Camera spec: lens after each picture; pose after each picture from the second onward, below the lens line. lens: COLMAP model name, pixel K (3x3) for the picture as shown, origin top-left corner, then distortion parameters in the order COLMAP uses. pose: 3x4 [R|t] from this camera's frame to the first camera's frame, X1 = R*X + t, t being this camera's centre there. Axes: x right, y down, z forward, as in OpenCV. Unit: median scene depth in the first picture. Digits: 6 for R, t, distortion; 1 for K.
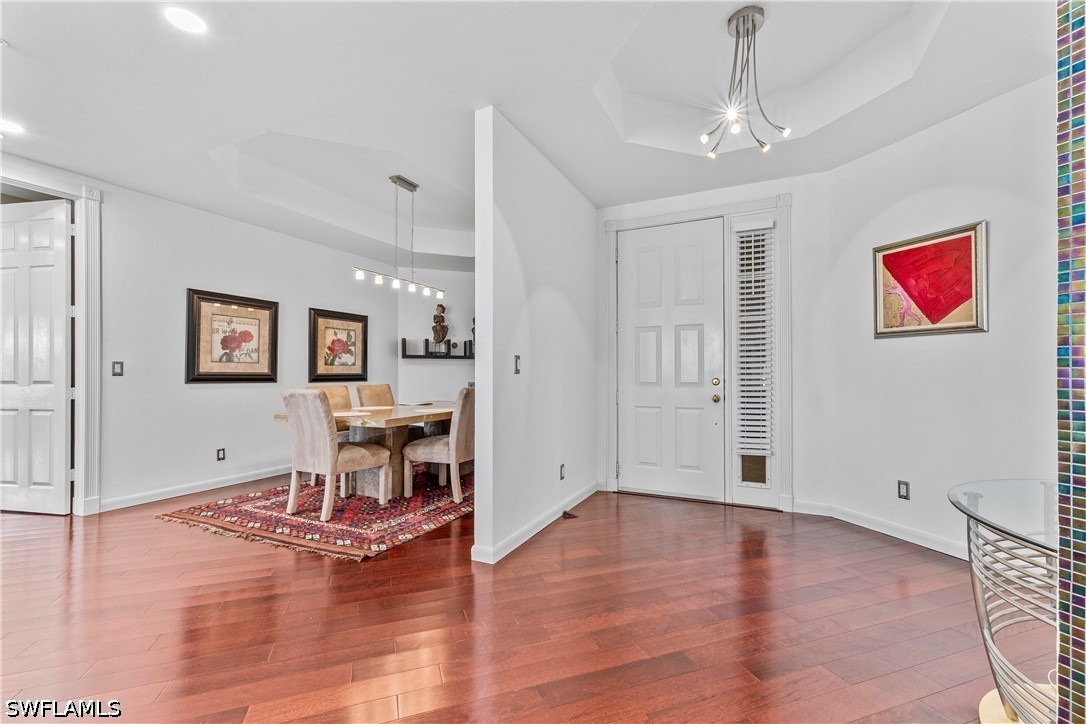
lens RADIAL K [[461.4, 0, 547.1], [0, 461.4, 368.9], [0, 0, 1]] dist [0.007620, -0.000286]
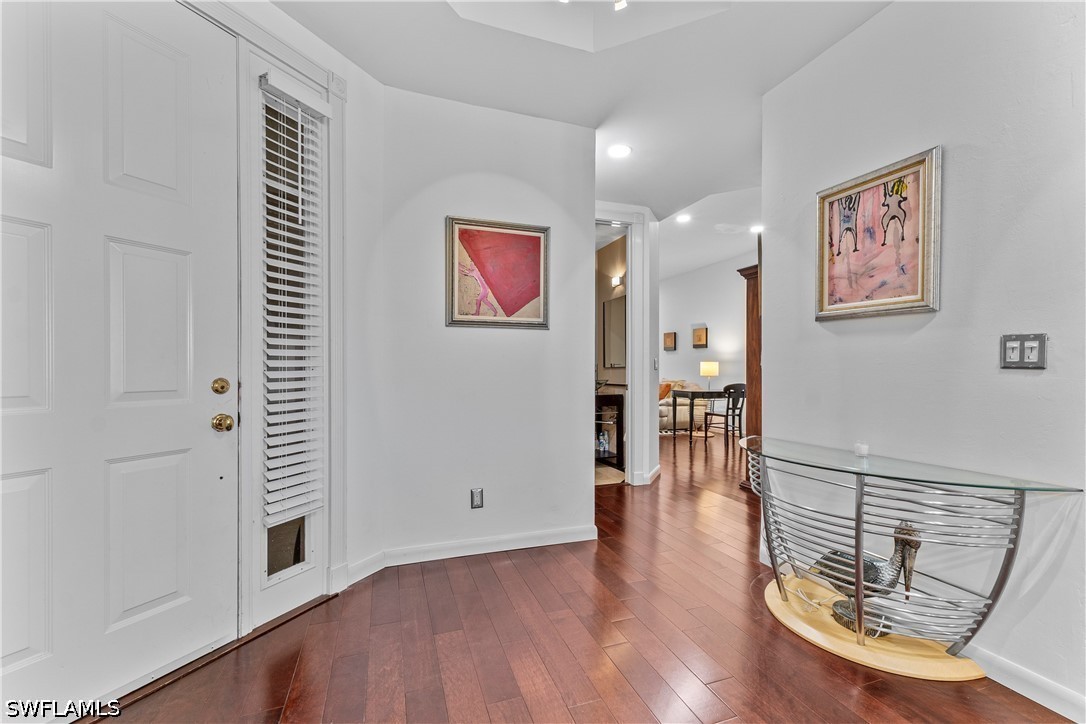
lens RADIAL K [[461.4, 0, 550.4], [0, 461.4, 367.2], [0, 0, 1]] dist [0.007620, -0.000286]
pose [[0.008331, 0.005232, 0.999952, -0.095227], [-0.006319, 0.999967, -0.005179, 0.009482], [-0.999945, -0.006276, 0.008364, 0.682945]]
